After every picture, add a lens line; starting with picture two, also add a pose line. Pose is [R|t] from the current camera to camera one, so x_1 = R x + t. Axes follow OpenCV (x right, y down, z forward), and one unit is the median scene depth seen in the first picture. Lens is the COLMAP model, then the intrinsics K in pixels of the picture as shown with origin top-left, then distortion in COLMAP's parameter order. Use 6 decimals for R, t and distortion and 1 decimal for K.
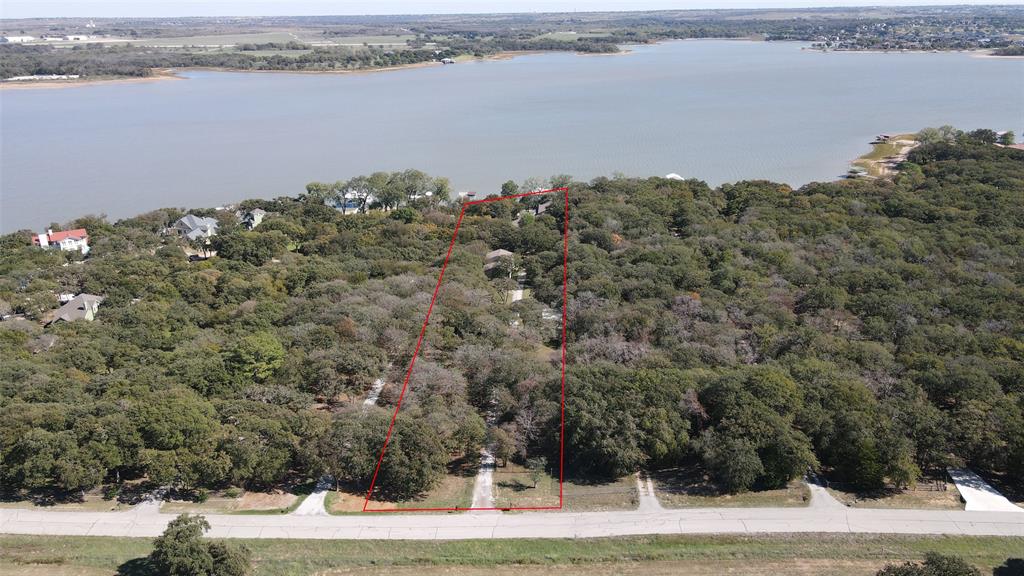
lens RADIAL K [[711.6, 0, 512.0], [0, 711.6, 288.0], [0, 0, 1]] dist [-0.000897, -0.000197]
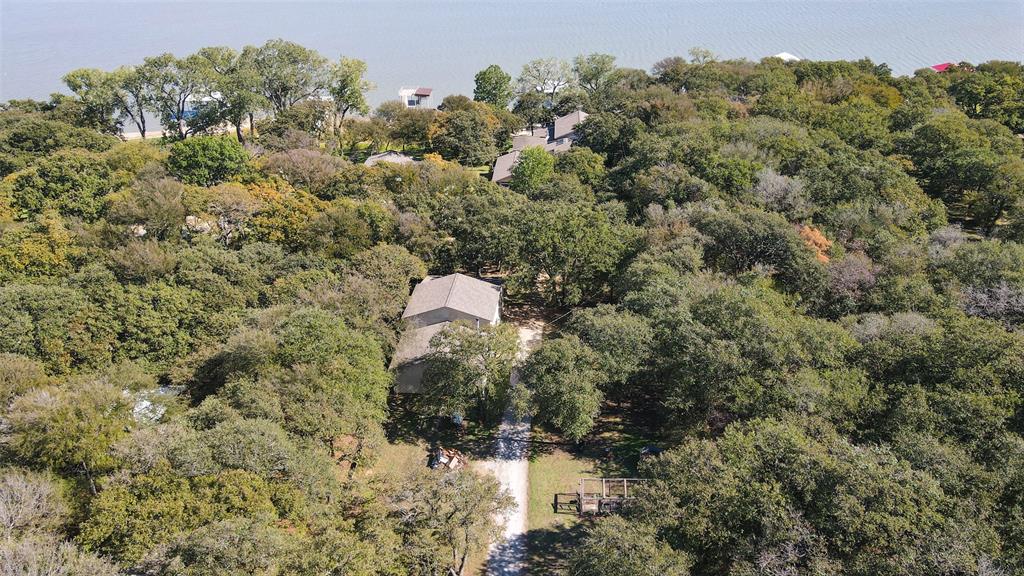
lens RADIAL K [[805.9, 0, 512.0], [0, 805.9, 288.0], [0, 0, 1]] dist [0.005347, 0.006121]
pose [[0.999955, -0.005861, 0.007472, 0.004915], [0.004970, 0.993459, 0.114078, -0.067243], [-0.008092, -0.114035, 0.993444, 0.466775]]
